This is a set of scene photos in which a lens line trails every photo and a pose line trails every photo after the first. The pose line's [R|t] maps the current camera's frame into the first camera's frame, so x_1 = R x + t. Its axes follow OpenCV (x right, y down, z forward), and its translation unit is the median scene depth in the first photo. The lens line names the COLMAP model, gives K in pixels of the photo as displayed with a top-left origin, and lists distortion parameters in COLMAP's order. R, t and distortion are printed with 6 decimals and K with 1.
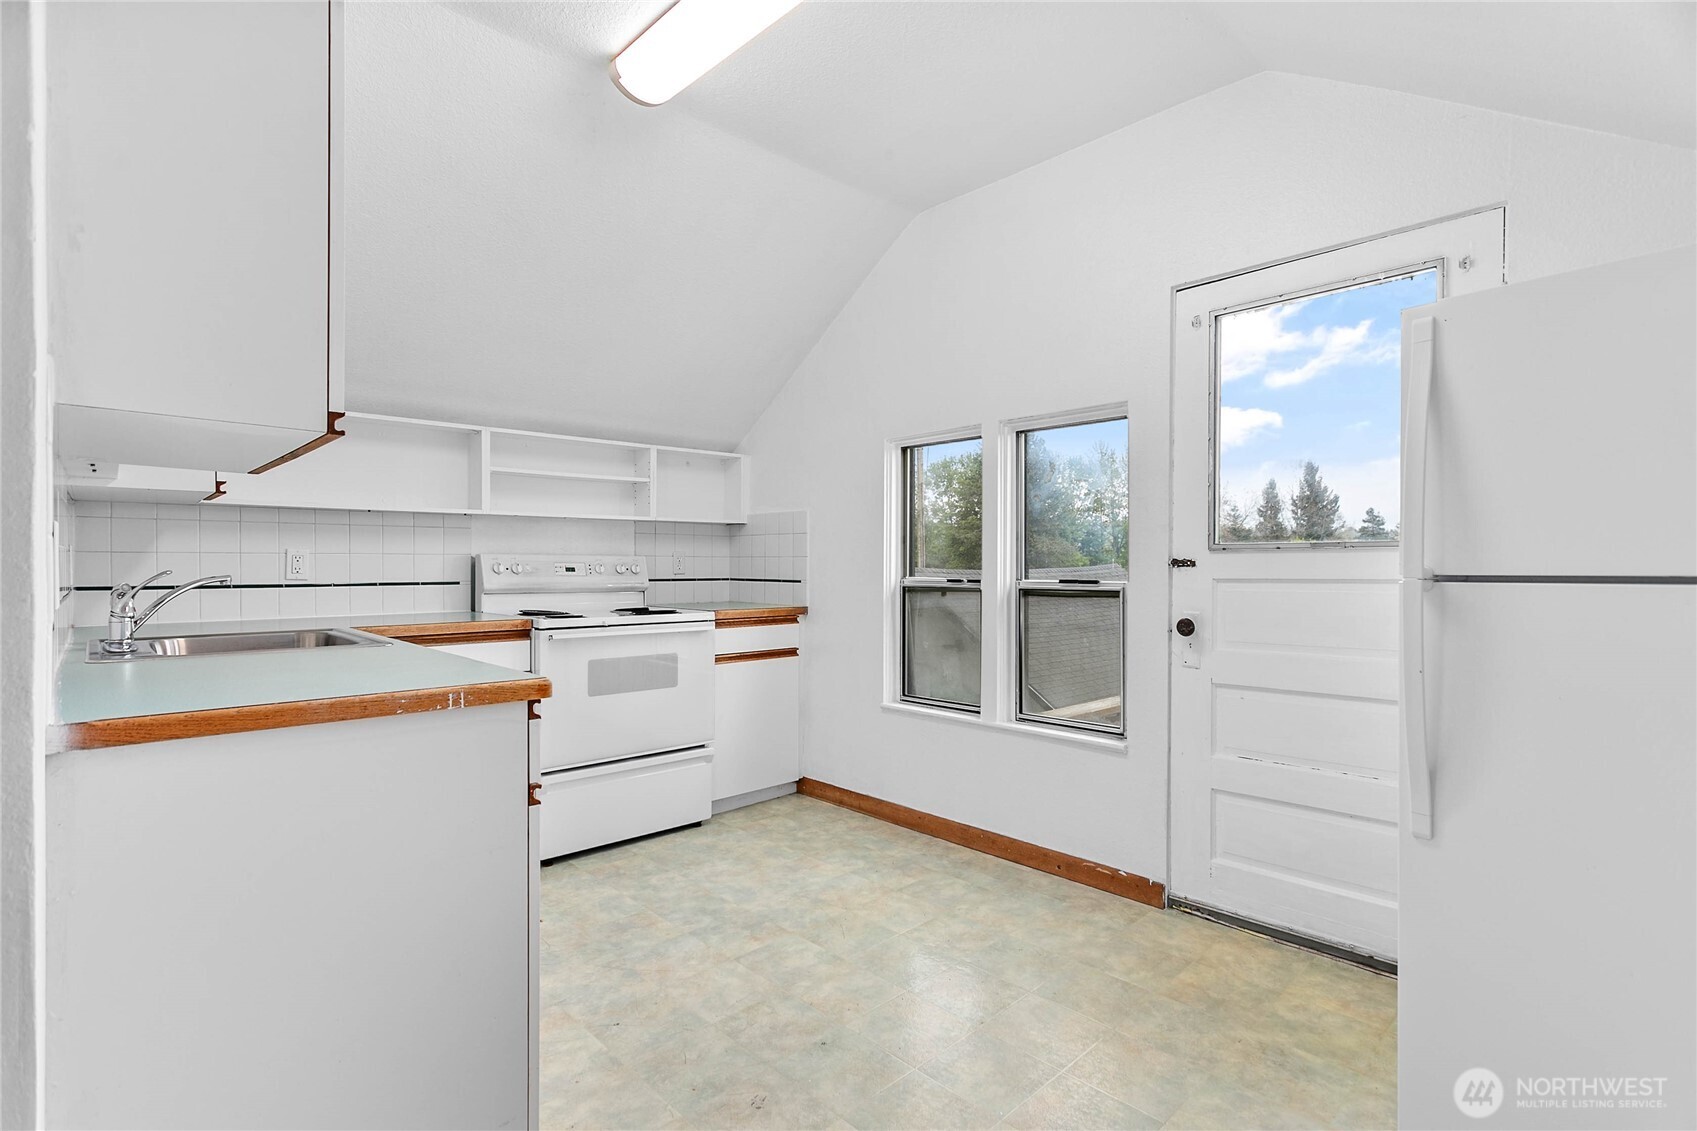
lens RADIAL K [[806.0, 0, 830.1], [0, 806.0, 560.6], [0, 0, 1]] dist [0.001205, 0.001862]
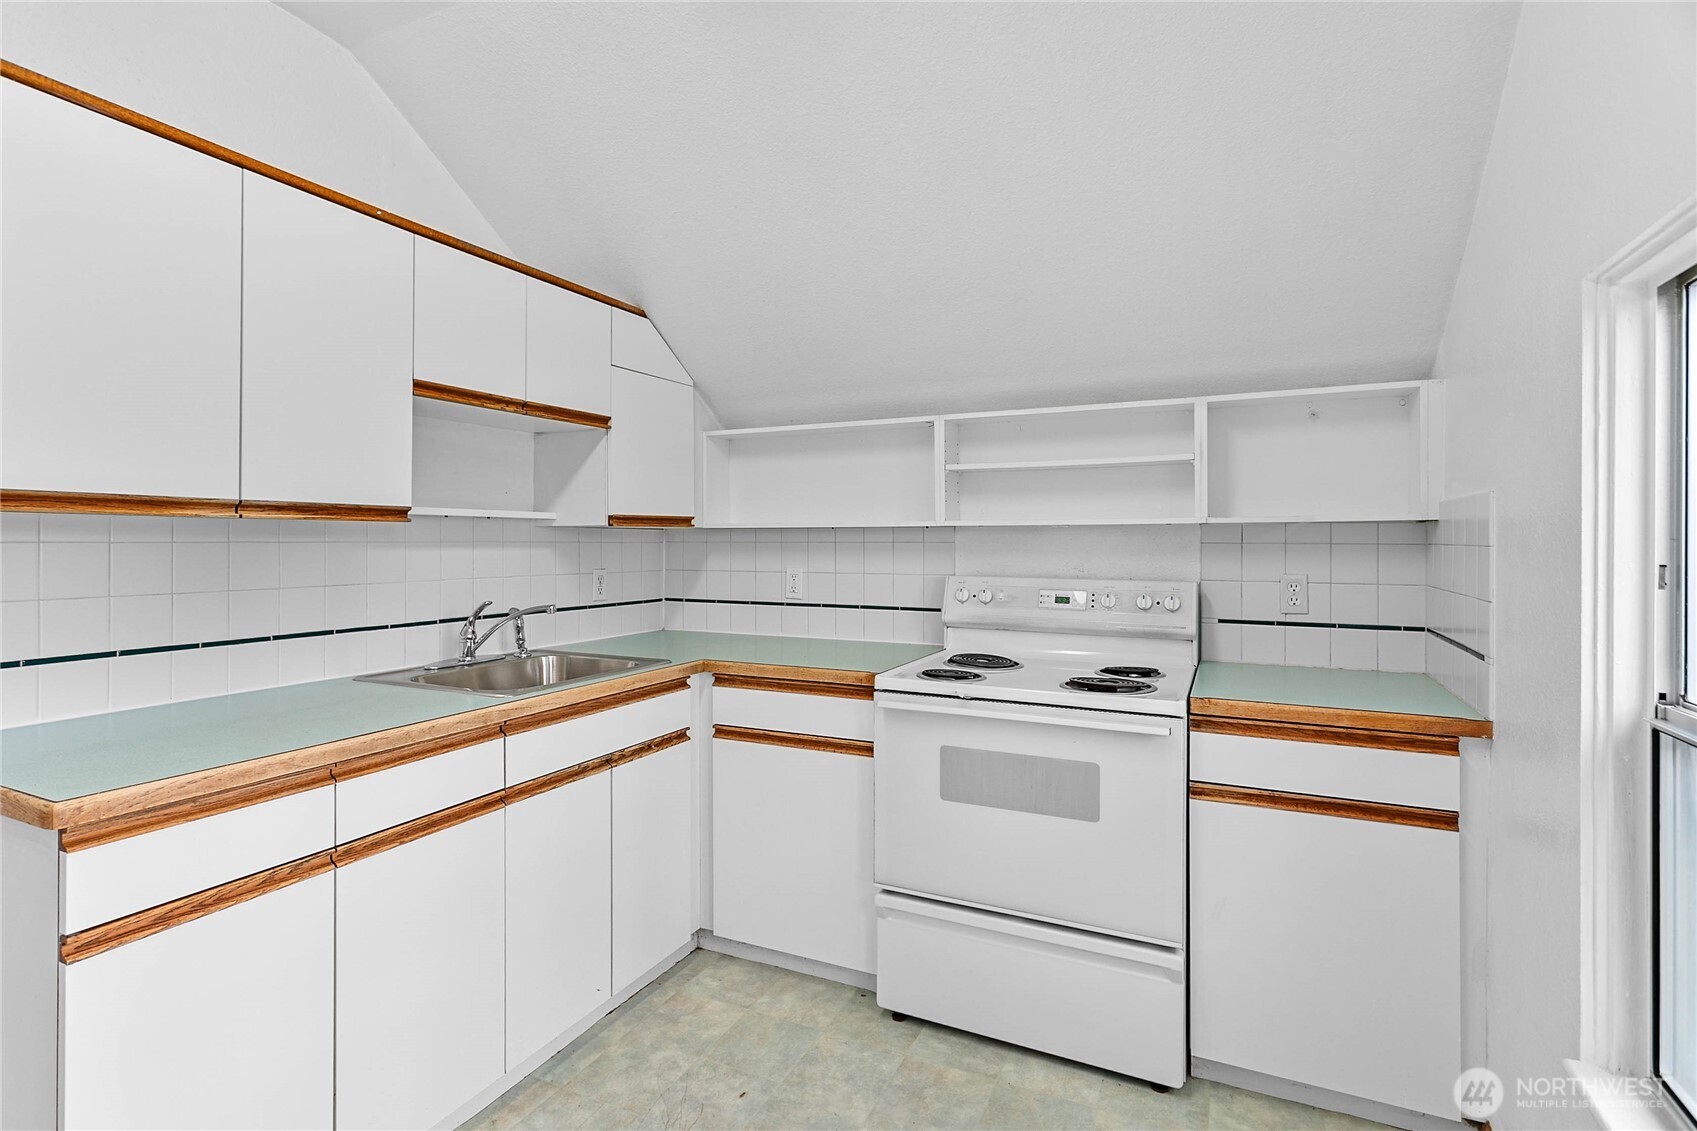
lens RADIAL K [[806.0, 0, 855.4], [0, 806.0, 550.8], [0, 0, 1]] dist [0.001205, 0.001862]
pose [[0.382214, 0.006069, -0.924054, 0.259819], [-0.001268, 0.999981, 0.006043, -0.037095], [0.924073, -0.001138, 0.382215, 0.602236]]
